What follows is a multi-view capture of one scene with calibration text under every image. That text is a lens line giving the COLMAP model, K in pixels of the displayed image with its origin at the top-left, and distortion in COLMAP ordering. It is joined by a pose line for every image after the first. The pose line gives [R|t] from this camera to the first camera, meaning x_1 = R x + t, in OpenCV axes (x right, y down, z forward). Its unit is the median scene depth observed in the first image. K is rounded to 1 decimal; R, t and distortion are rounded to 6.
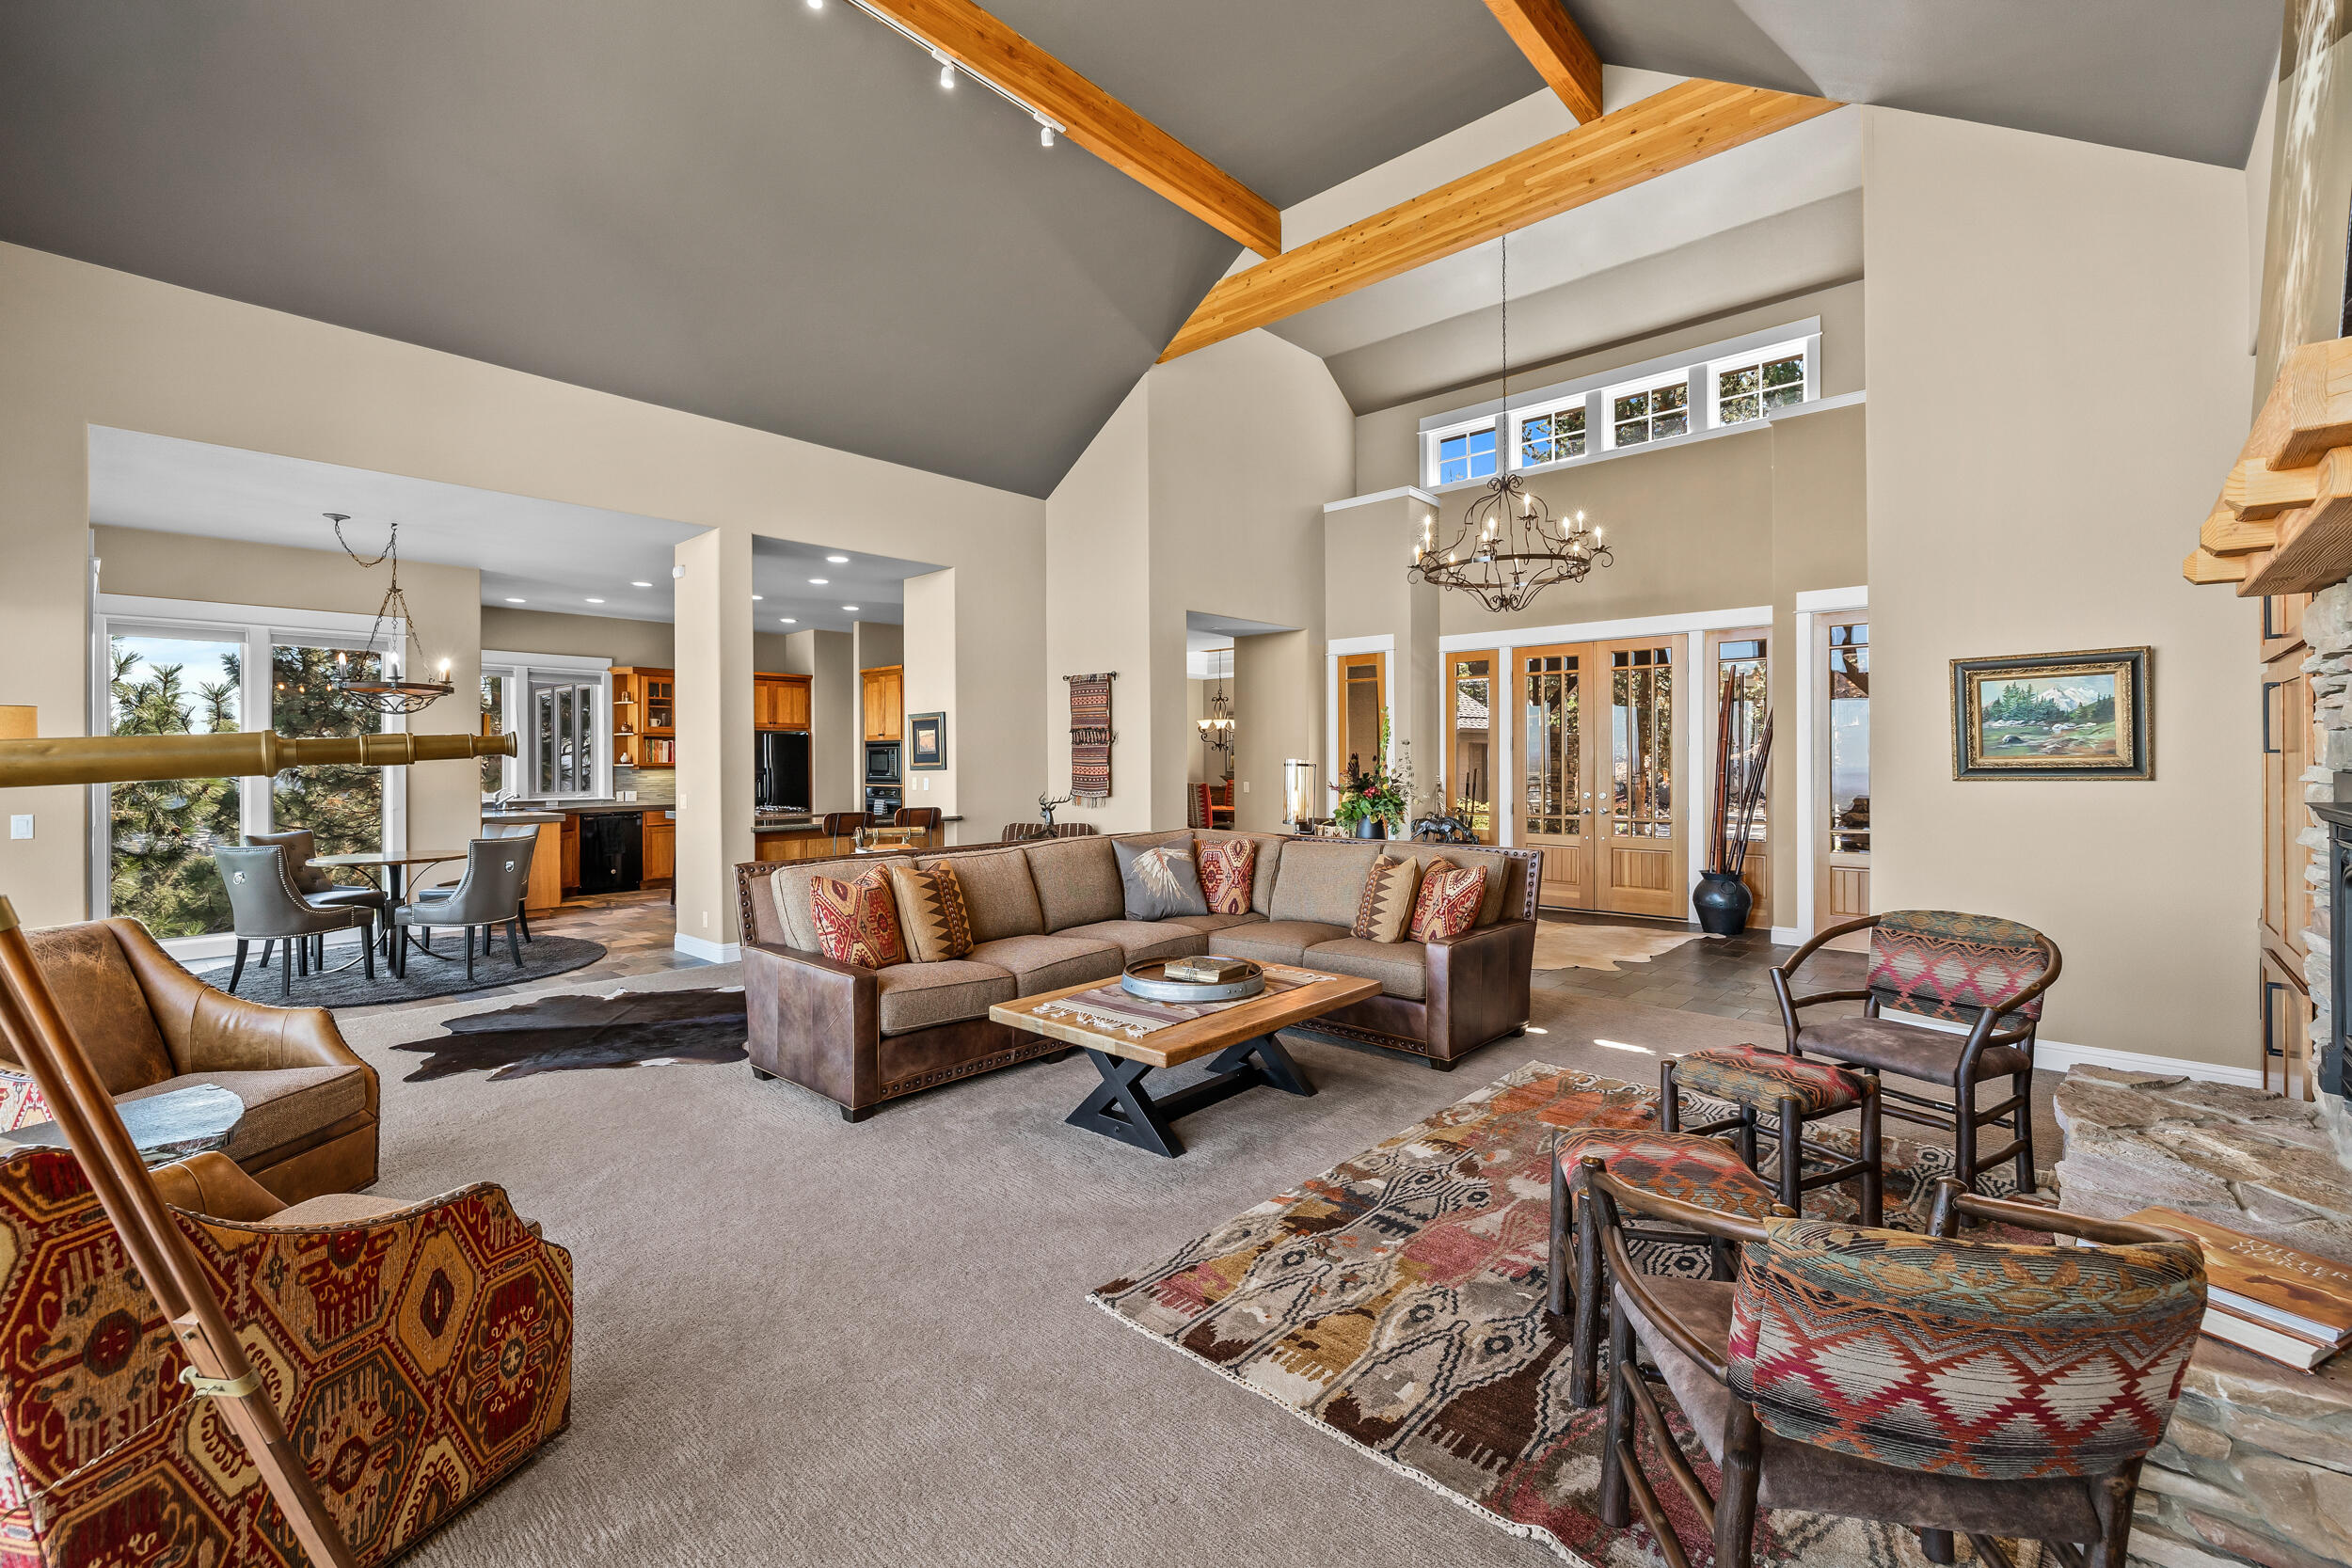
lens RADIAL K [[1001.6, 0, 1172.7], [0, 1001.6, 762.6], [0, 0, 1]] dist [0.003991, 0.000002]
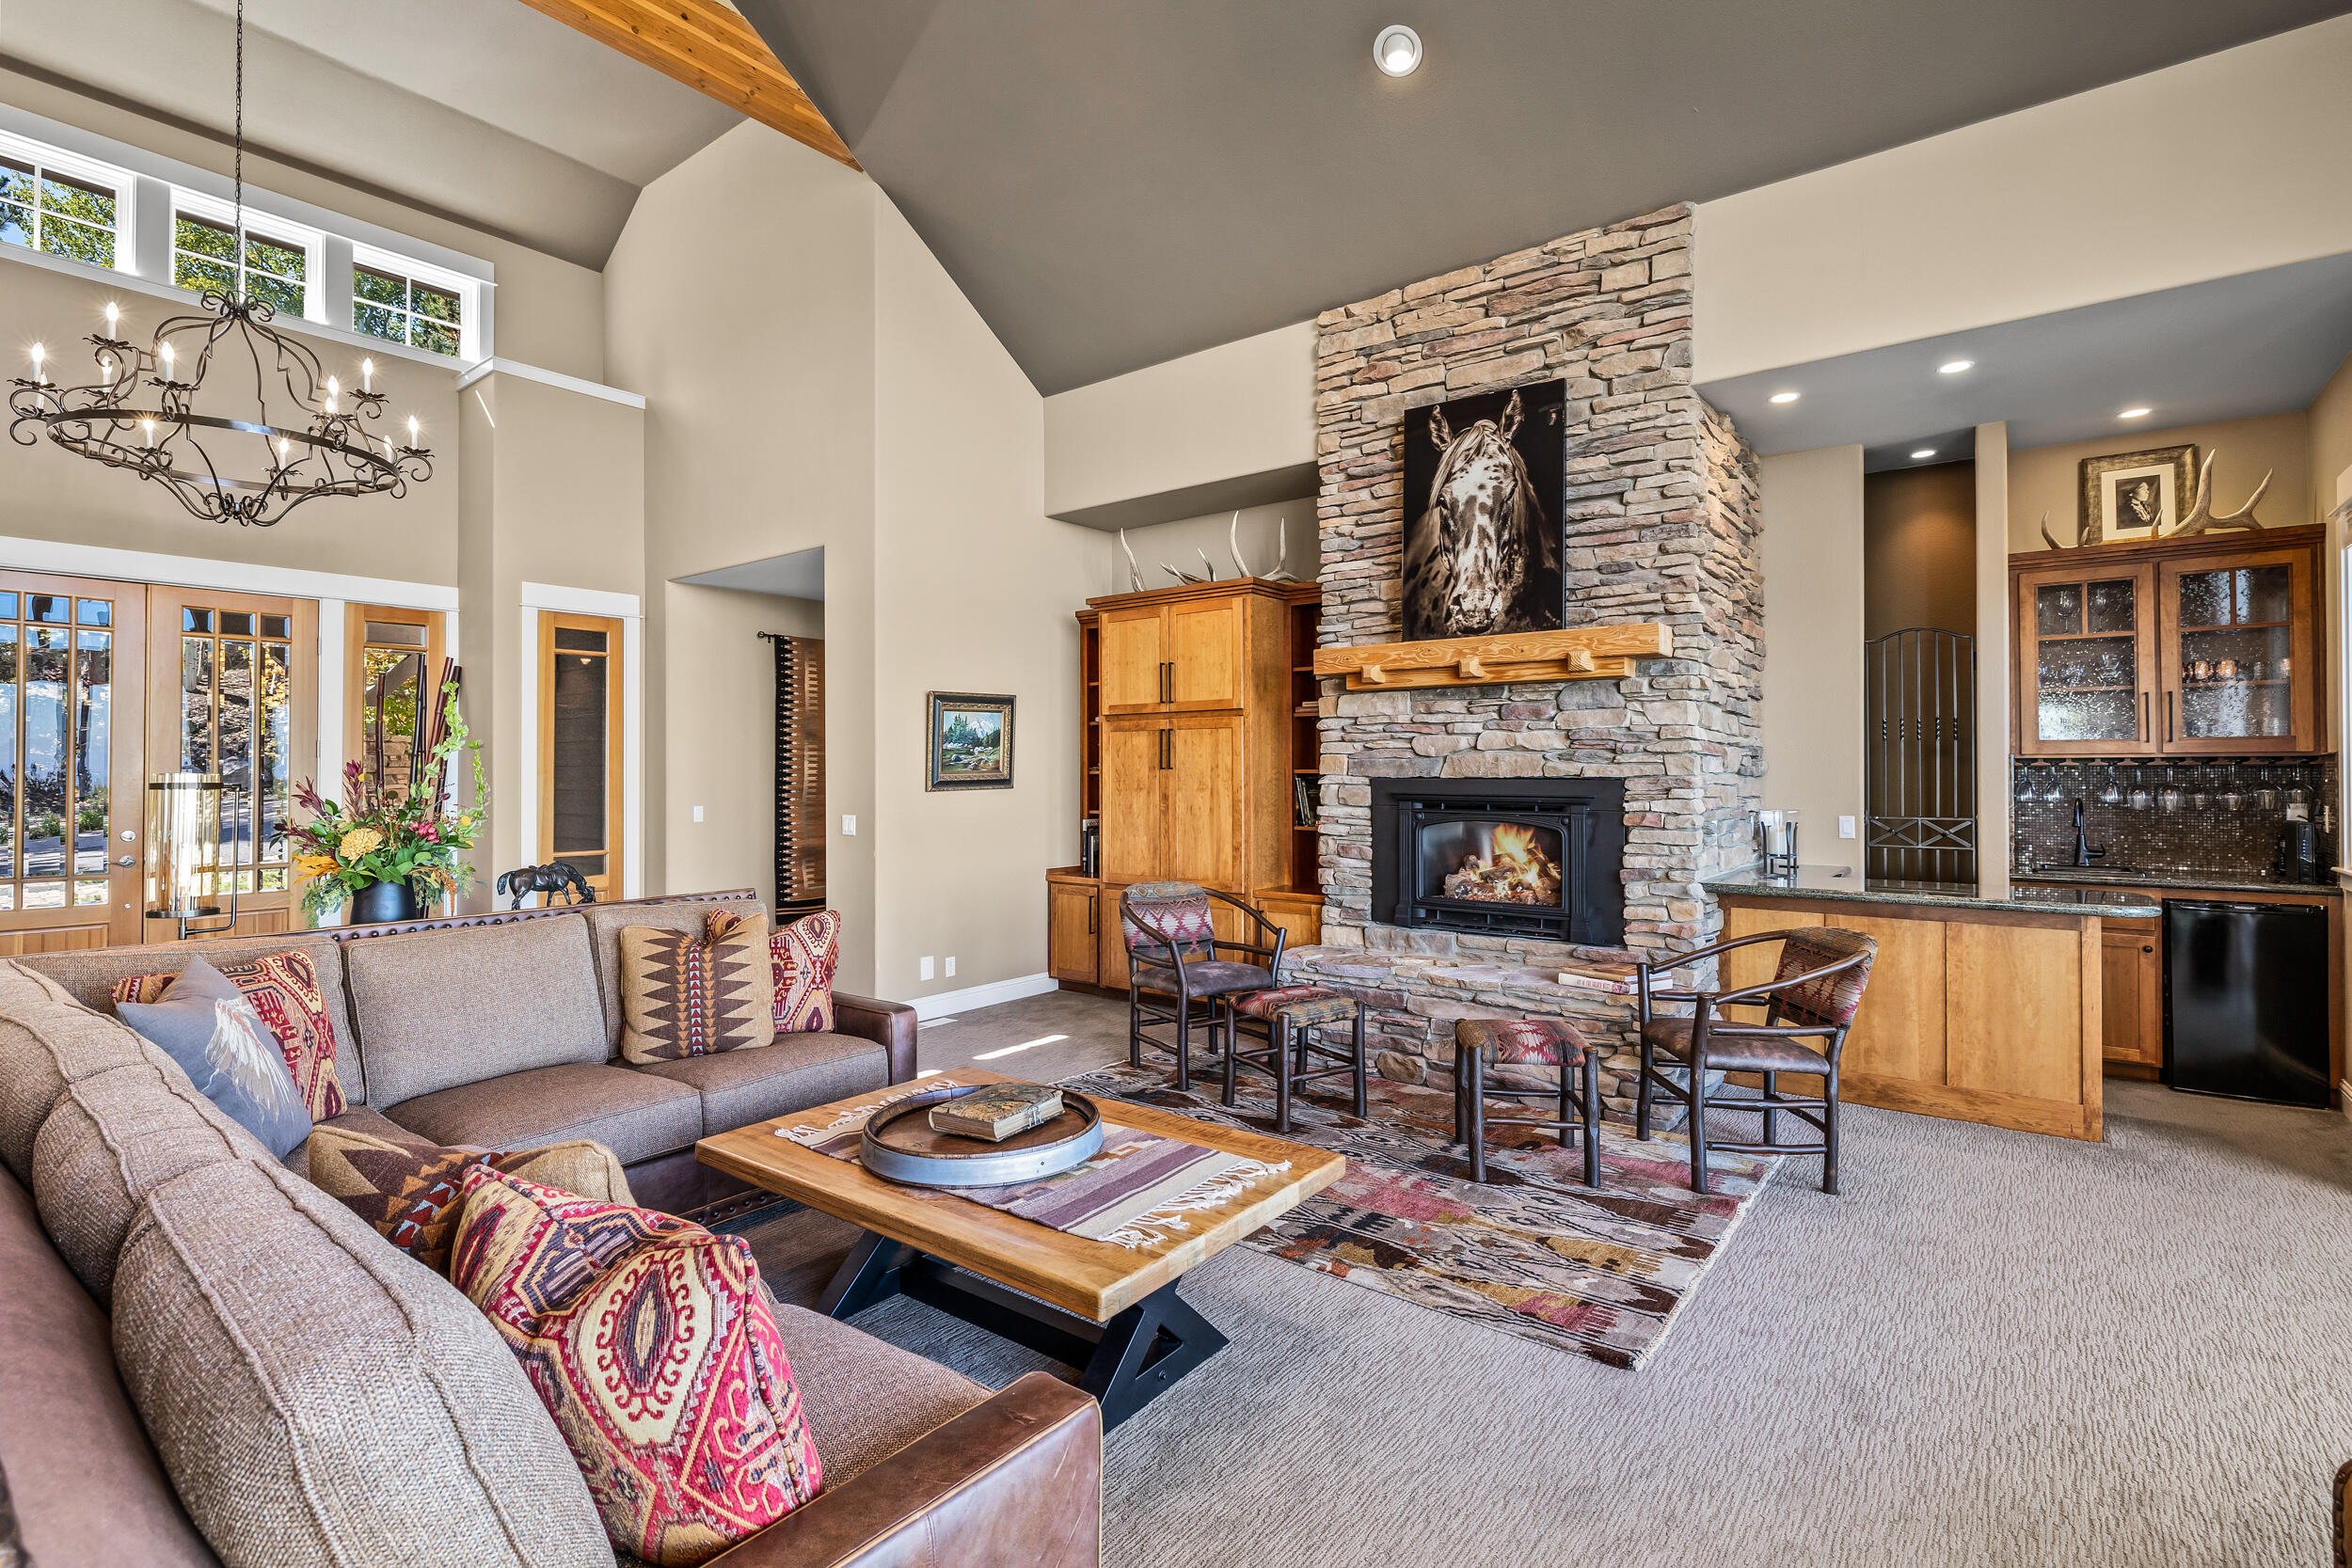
lens RADIAL K [[1105.2, 0, 1173.0], [0, 1105.2, 760.7], [0, 0, 1]] dist [0.000862, 0.001521]
pose [[-0.083891, 0.013766, 0.996380, -0.482811], [0.006757, 0.999889, -0.013246, 0.000137], [-0.996452, 0.005621, -0.083975, 0.691843]]
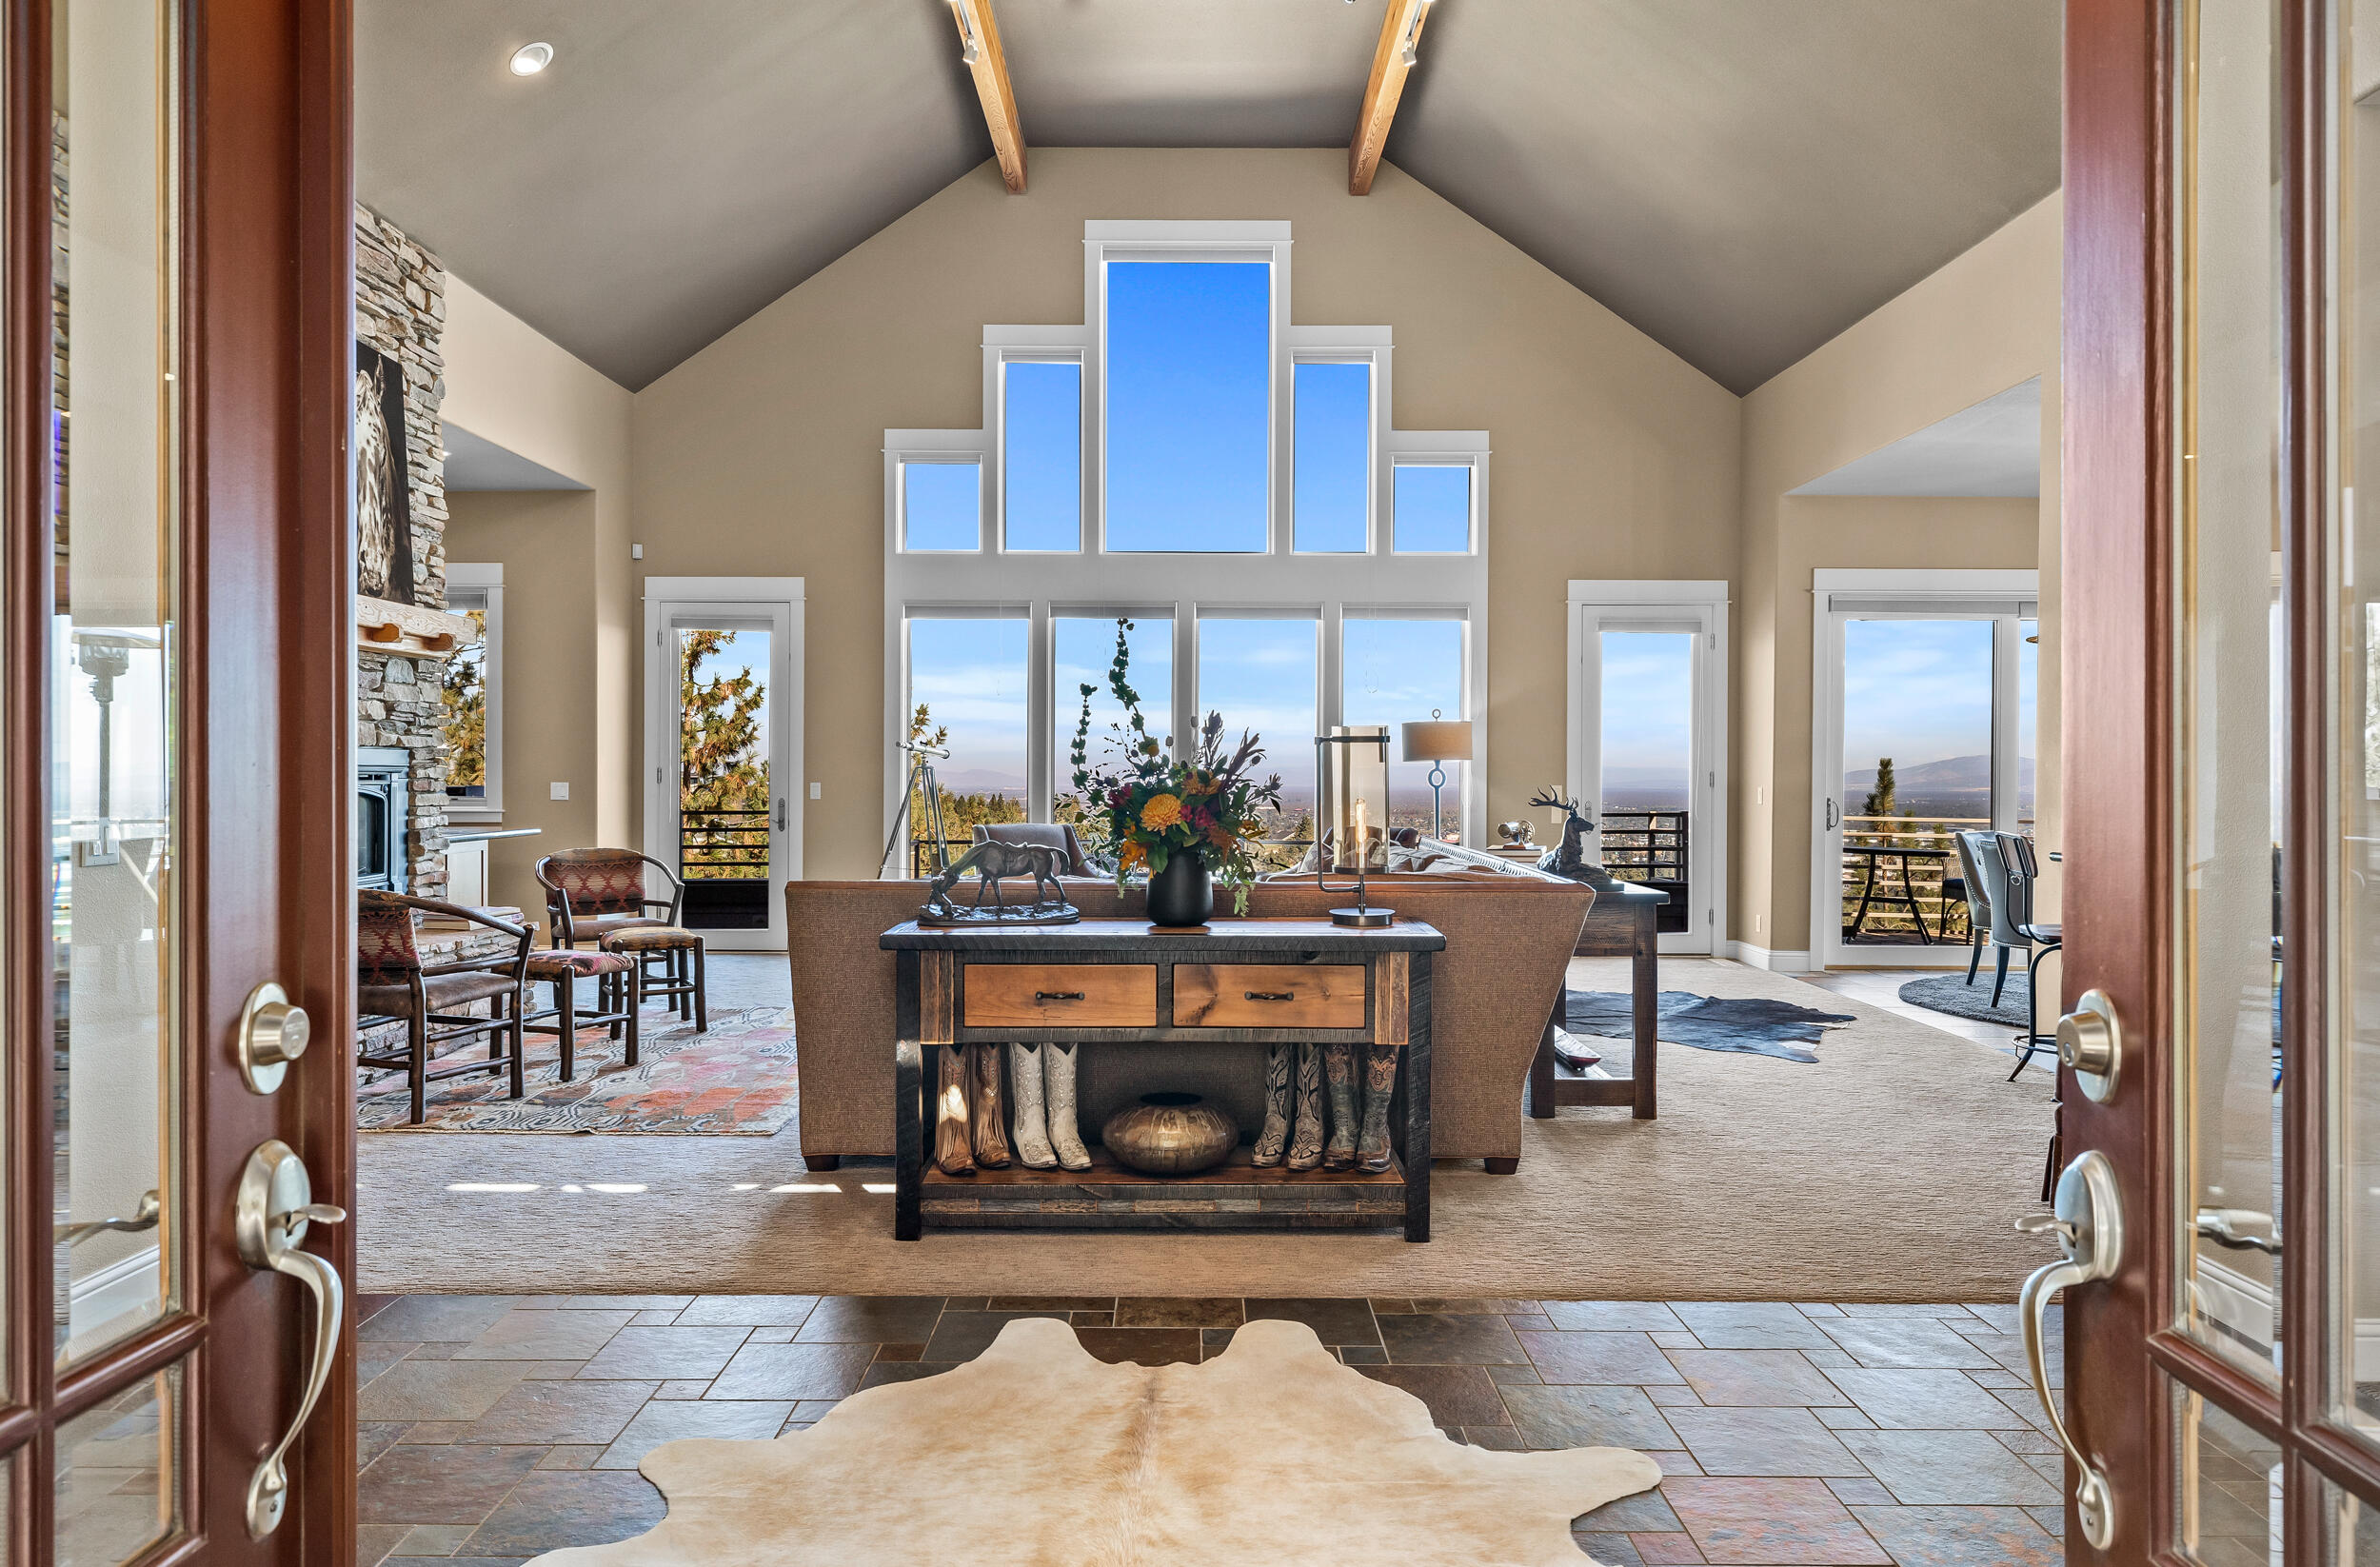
lens RADIAL K [[1524.5, 0, 1189.2], [0, 1524.5, 781.6], [0, 0, 1]] dist [0.004260, 0.000697]
pose [[-0.736912, 0.008329, -0.675937, 0.748596], [-0.001823, 0.999896, 0.014308, 0.013318], [0.675986, 0.011776, -0.736820, 1.694743]]
